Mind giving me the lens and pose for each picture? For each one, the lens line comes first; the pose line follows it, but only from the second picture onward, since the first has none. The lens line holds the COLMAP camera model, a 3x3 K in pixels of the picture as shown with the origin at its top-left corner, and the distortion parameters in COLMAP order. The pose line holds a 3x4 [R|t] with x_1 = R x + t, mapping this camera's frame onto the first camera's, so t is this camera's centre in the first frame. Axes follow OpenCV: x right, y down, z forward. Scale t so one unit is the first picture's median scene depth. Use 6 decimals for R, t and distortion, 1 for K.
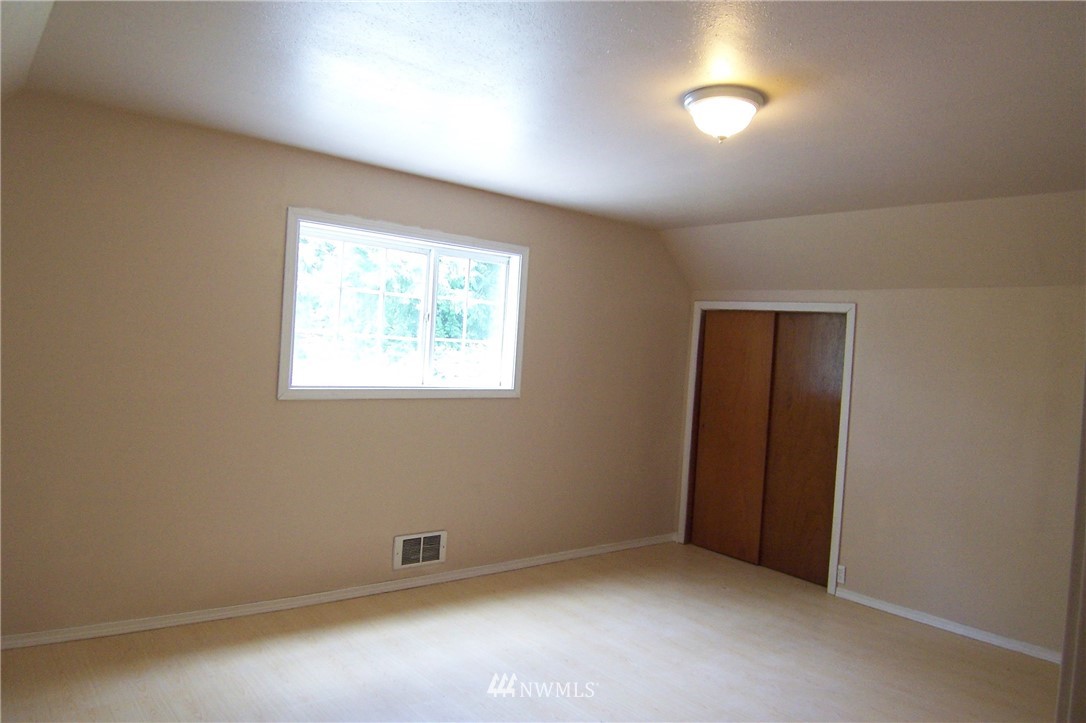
lens RADIAL K [[718.7, 0, 543.0], [0, 718.7, 361.5], [0, 0, 1]] dist [0.008685, -0.075991]
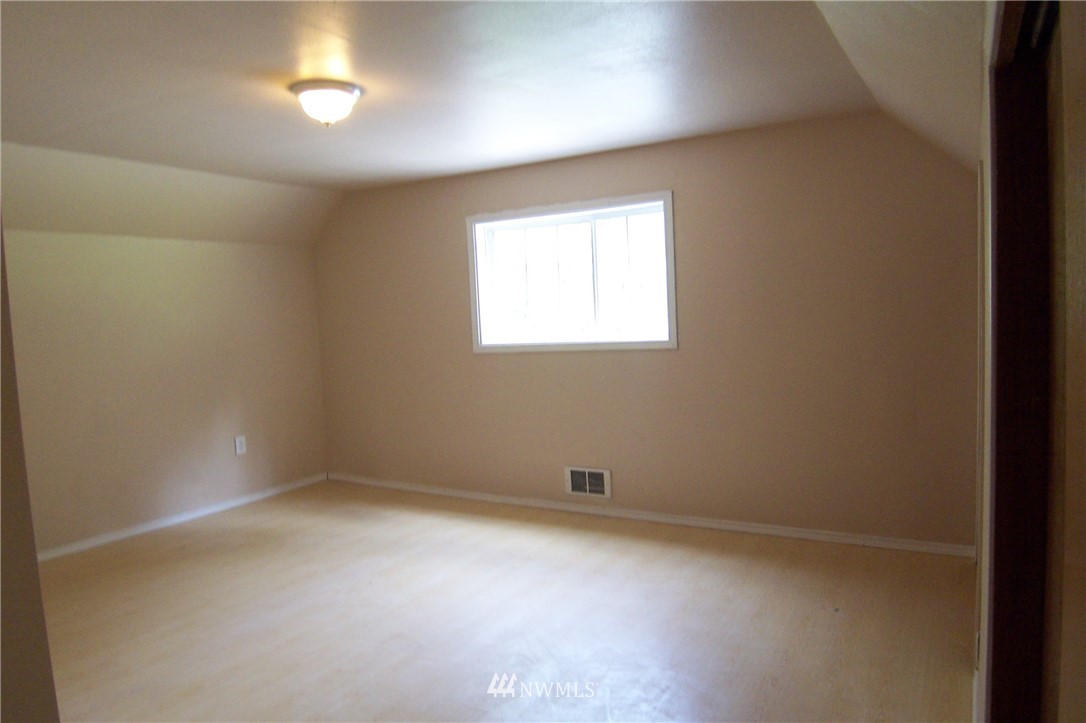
lens RADIAL K [[718.7, 0, 543.0], [0, 718.7, 361.5], [0, 0, 1]] dist [0.008685, -0.075991]
pose [[0.357075, -0.003204, -0.934070, 0.876419], [0.054297, 0.998374, 0.017332, 0.045023], [0.932496, -0.056906, 0.356668, 0.532983]]
